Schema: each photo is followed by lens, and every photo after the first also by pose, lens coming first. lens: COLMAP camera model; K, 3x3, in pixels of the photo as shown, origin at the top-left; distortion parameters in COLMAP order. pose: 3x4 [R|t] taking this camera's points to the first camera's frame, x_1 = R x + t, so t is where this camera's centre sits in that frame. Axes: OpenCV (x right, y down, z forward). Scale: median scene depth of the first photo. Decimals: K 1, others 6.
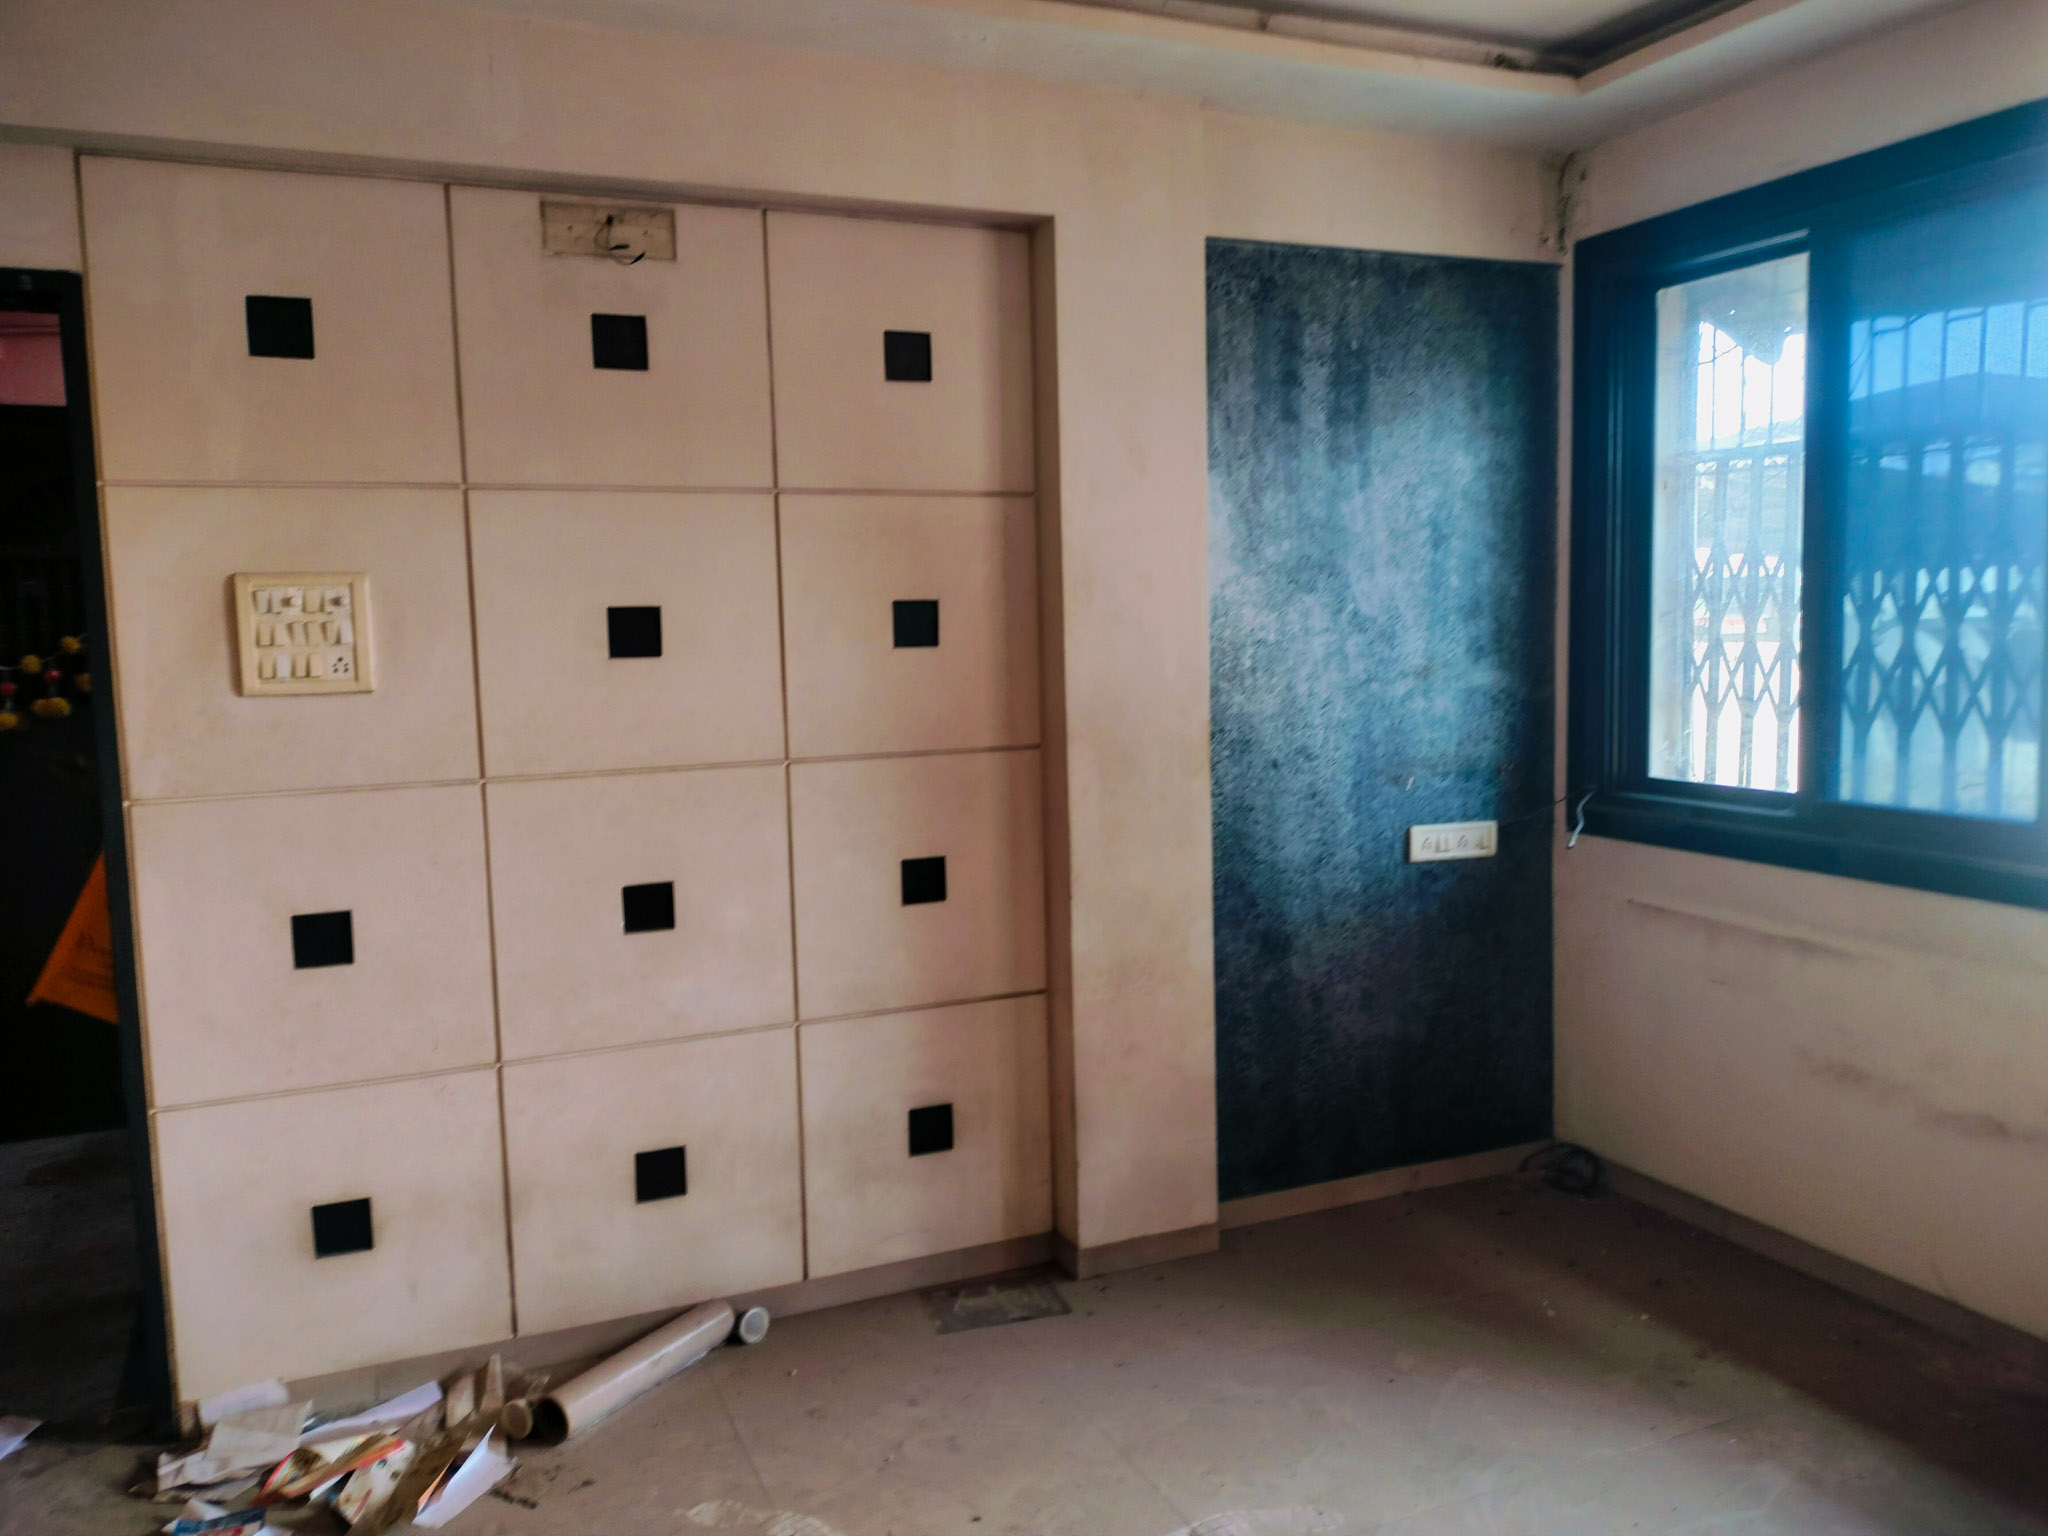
lens RADIAL K [[1561.3, 0, 1032.9], [0, 1561.3, 767.2], [0, 0, 1]] dist [0.064853, -0.080075]
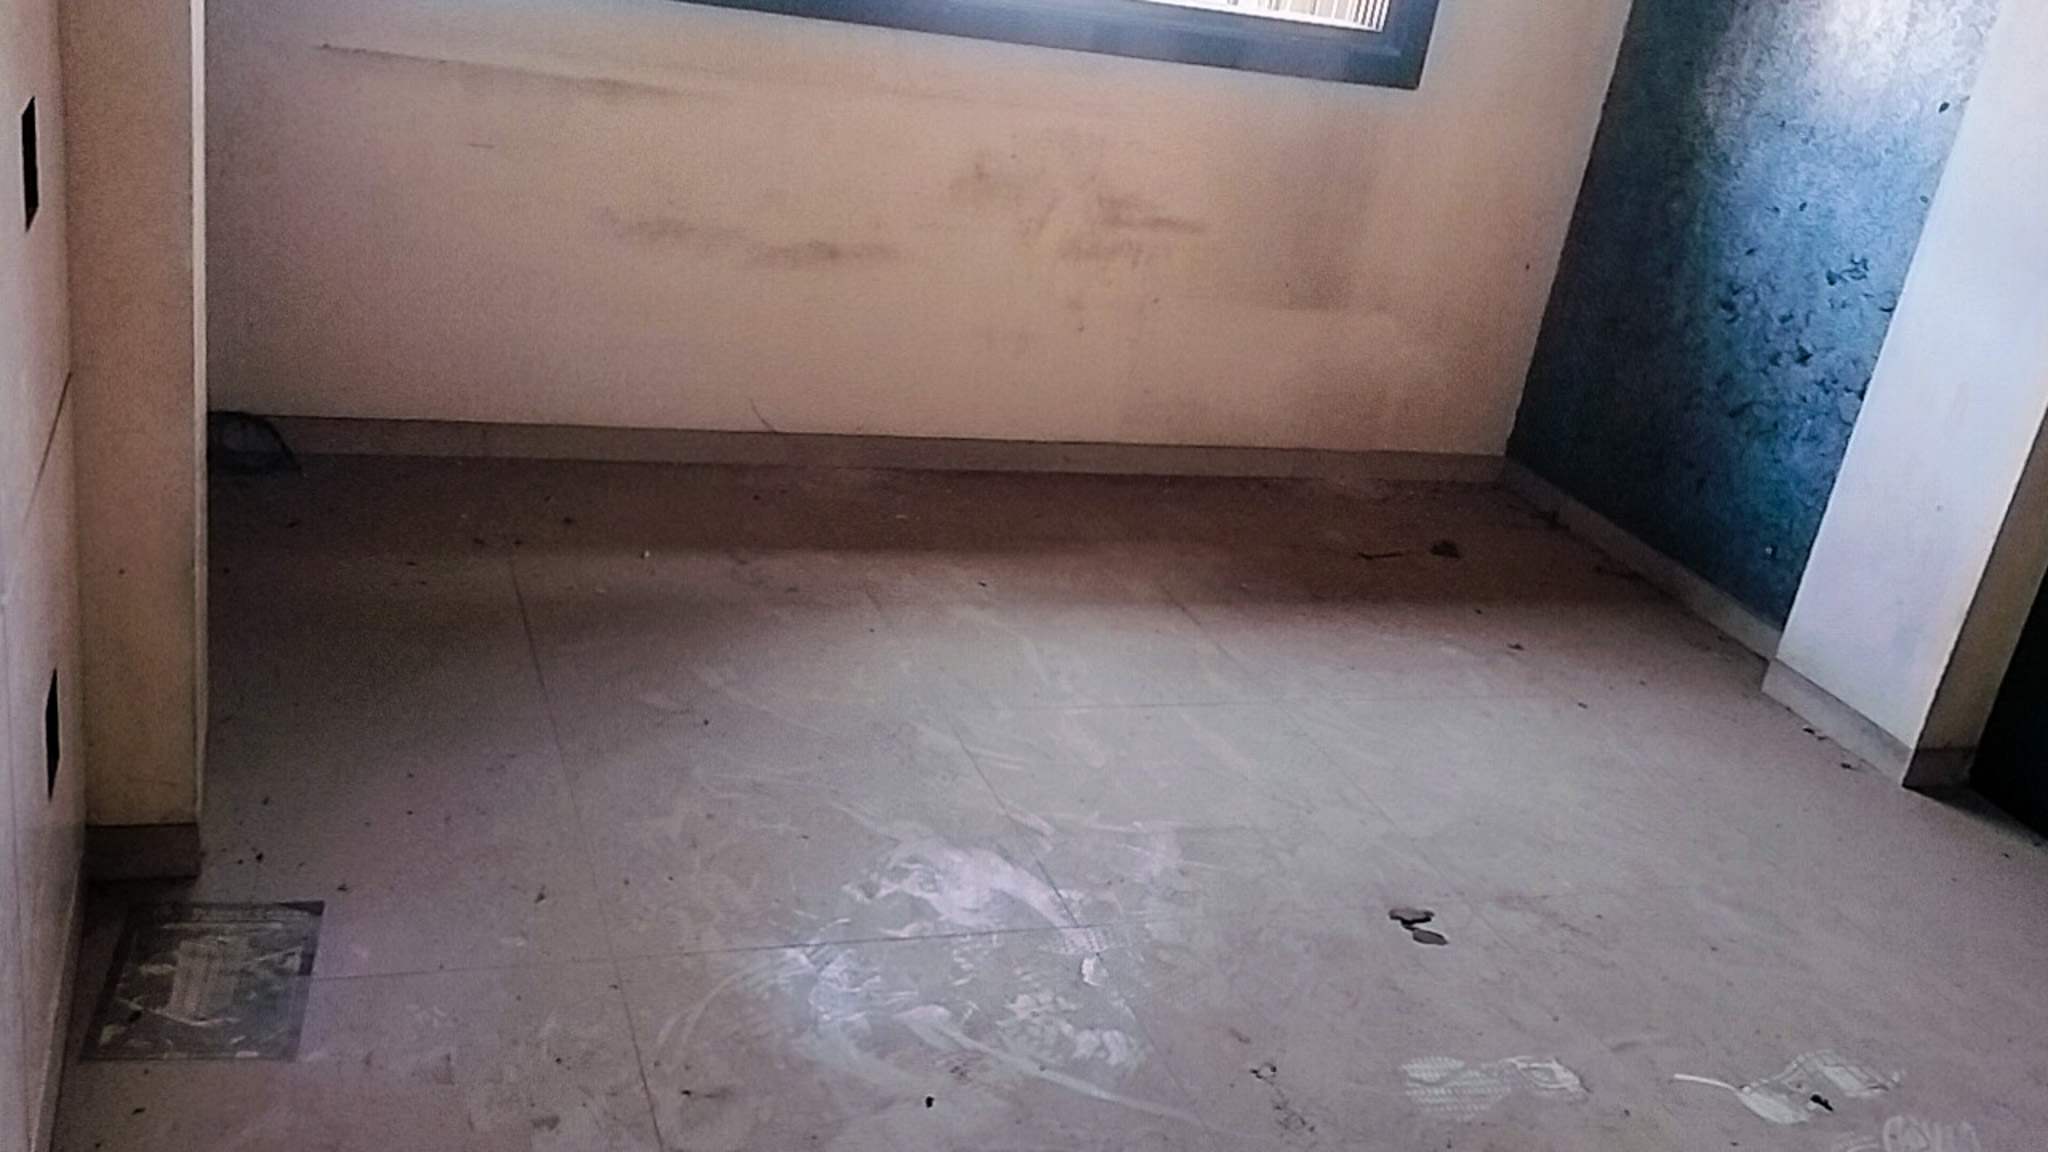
lens RADIAL K [[1876.5, 0, 1034.3], [0, 1876.5, 586.0], [0, 0, 1]] dist [0.037882, 0.000000]
pose [[0.046454, -0.353083, 0.934438, -0.571540], [-0.068376, 0.932130, 0.355610, -0.013461], [-0.996577, -0.080413, 0.019159, 0.775888]]
